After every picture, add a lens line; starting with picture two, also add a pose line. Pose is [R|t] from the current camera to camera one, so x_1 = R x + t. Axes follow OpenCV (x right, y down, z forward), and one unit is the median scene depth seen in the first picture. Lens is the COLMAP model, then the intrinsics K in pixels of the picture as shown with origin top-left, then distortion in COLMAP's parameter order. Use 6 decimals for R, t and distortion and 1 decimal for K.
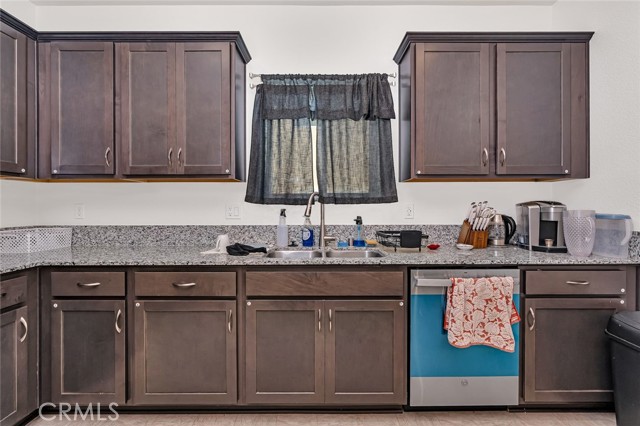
lens RADIAL K [[285.2, 0, 321.9], [0, 285.2, 208.8], [0, 0, 1]] dist [-0.001721, 0.000311]
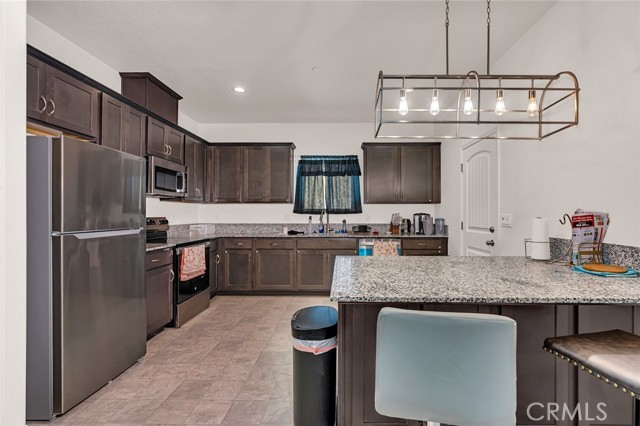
lens RADIAL K [[305.8, 0, 339.4], [0, 305.8, 214.0], [0, 0, 1]] dist [-0.000162, 0.000016]
pose [[0.999782, 0.003308, -0.020632, 0.147683], [-0.003416, 0.999981, -0.005219, -0.004747], [0.020614, 0.005288, 0.999774, -1.467679]]
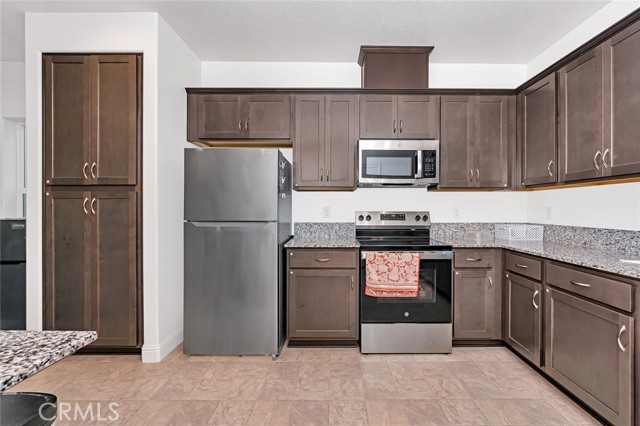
lens RADIAL K [[295.1, 0, 324.4], [0, 295.1, 204.3], [0, 0, 1]] dist [-0.000059, 0.000041]
pose [[-0.022848, -0.012728, -0.999658, 0.495765], [-0.009990, 0.999872, -0.012503, -0.002985], [0.999689, 0.009701, -0.022972, 0.060795]]
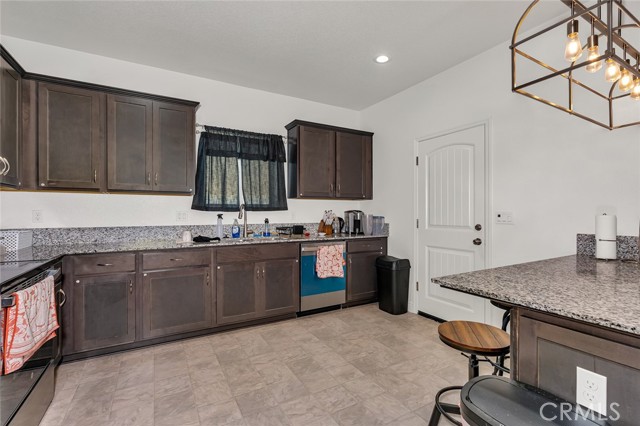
lens RADIAL K [[294.6, 0, 320.0], [0, 294.6, 213.0], [0, 0, 1]] dist [-0.000179, 0.000090]
pose [[0.869916, 0.001673, 0.493197, -0.480628], [0.000796, 0.999988, -0.004796, 0.002367], [-0.493199, 0.004564, 0.869904, -0.706432]]
